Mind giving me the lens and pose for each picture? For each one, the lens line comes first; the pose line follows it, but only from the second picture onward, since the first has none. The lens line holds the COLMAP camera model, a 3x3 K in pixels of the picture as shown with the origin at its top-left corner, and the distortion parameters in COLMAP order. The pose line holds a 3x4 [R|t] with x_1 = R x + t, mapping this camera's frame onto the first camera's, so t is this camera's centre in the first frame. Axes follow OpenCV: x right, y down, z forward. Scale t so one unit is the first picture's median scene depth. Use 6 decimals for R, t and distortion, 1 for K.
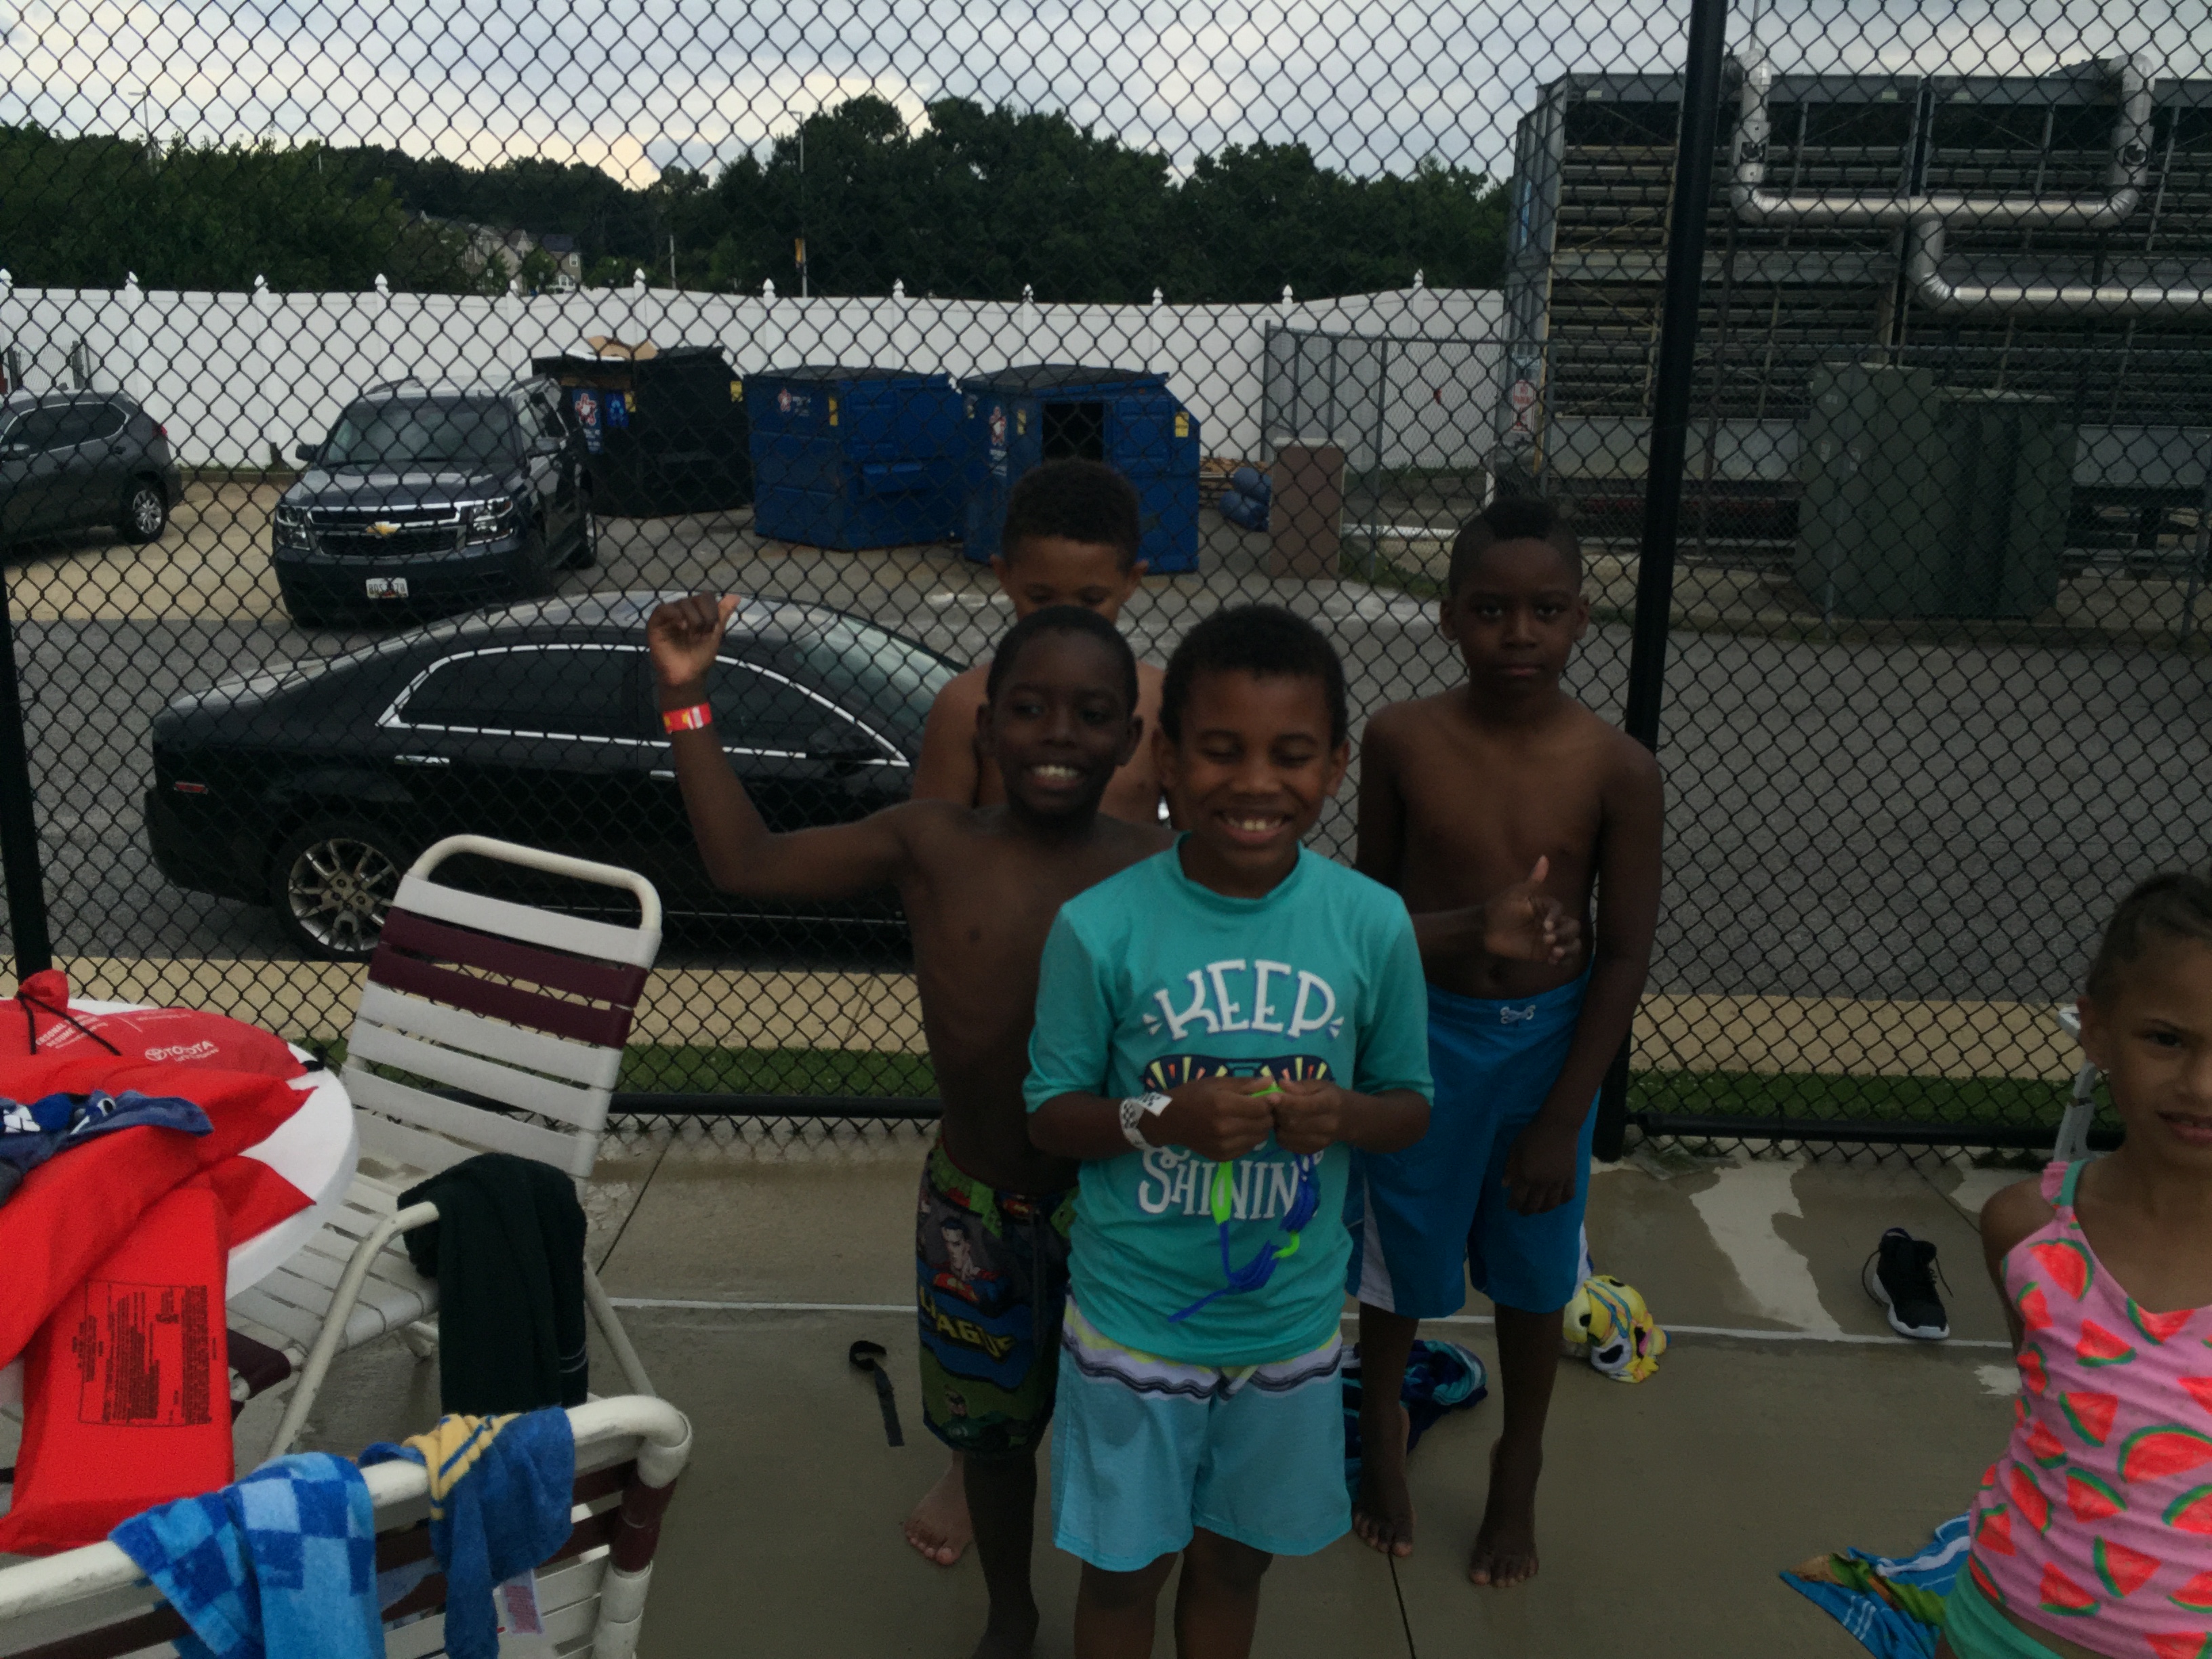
lens RADIAL K [[1981.2, 0, 1103.4], [0, 1981.2, 822.7], [0, 0, 1]] dist [0.076244, -0.109912]
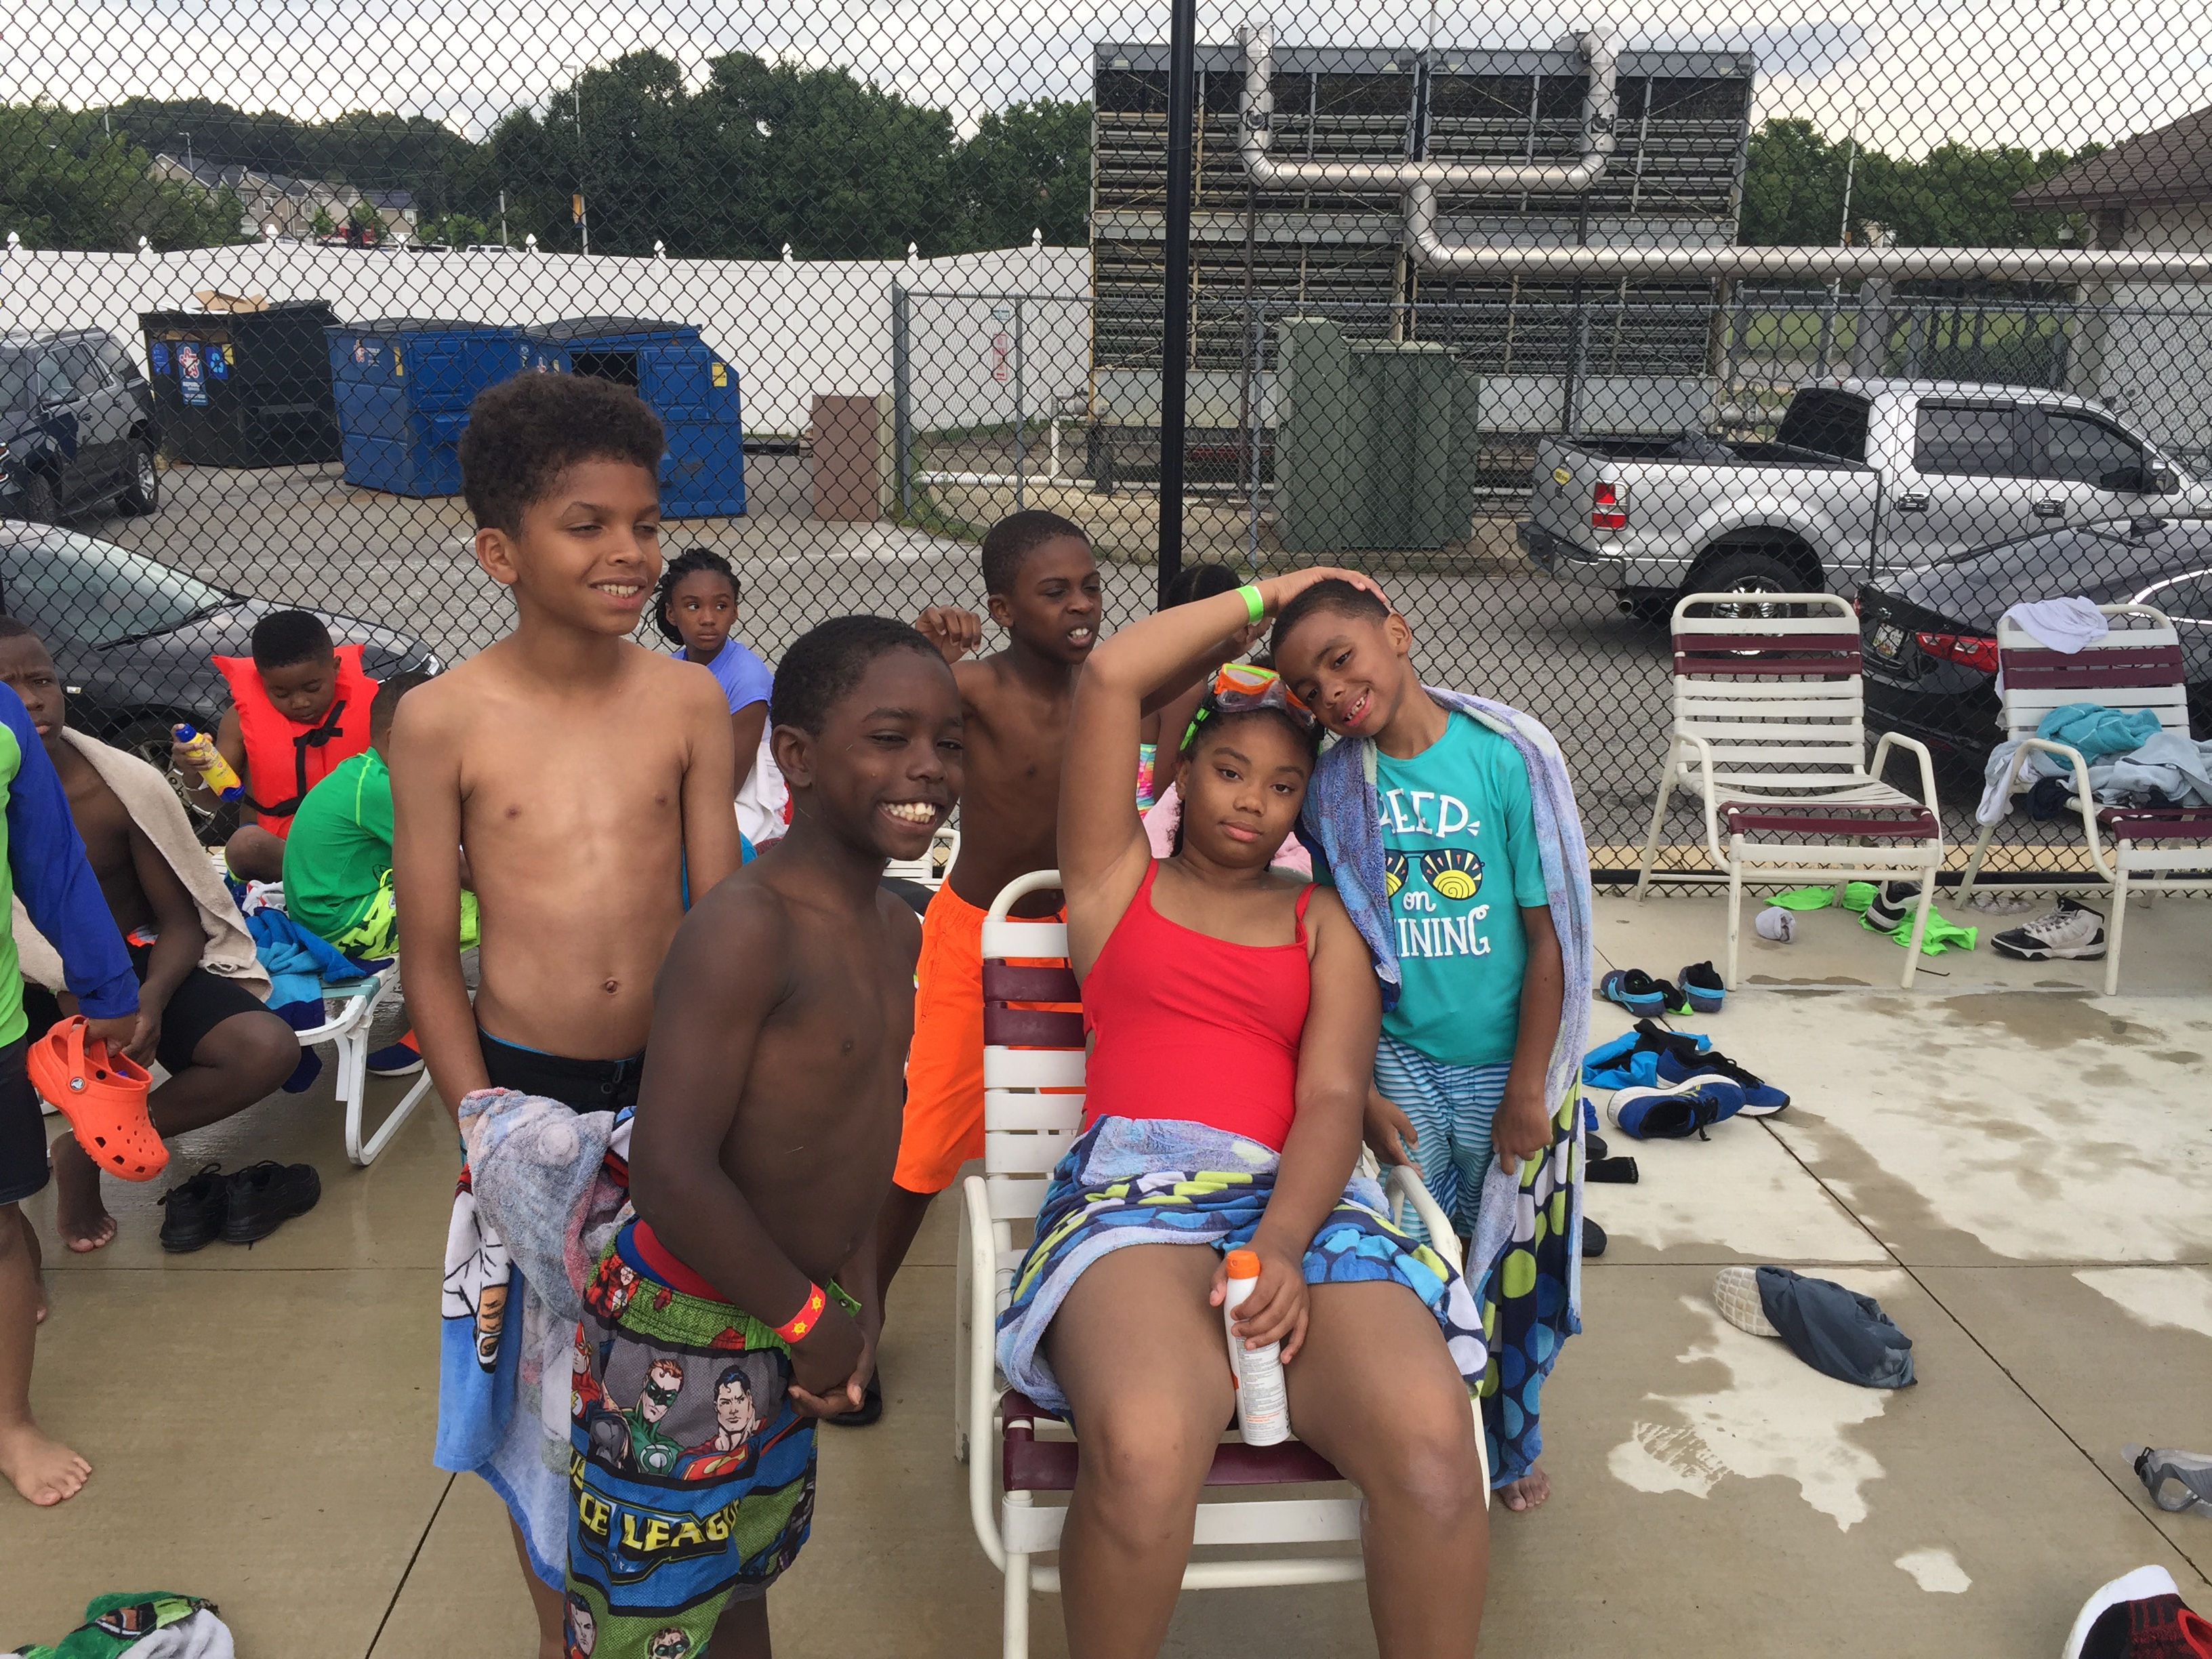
lens RADIAL K [[1981.2, 0, 1098.7], [0, 1981.2, 845.6], [0, 0, 1]] dist [0.076244, -0.109912]
pose [[0.997914, -0.018048, 0.061976, 0.150707], [0.016233, 0.999428, 0.029664, 0.019789], [-0.062476, -0.028596, 0.997637, -0.069942]]
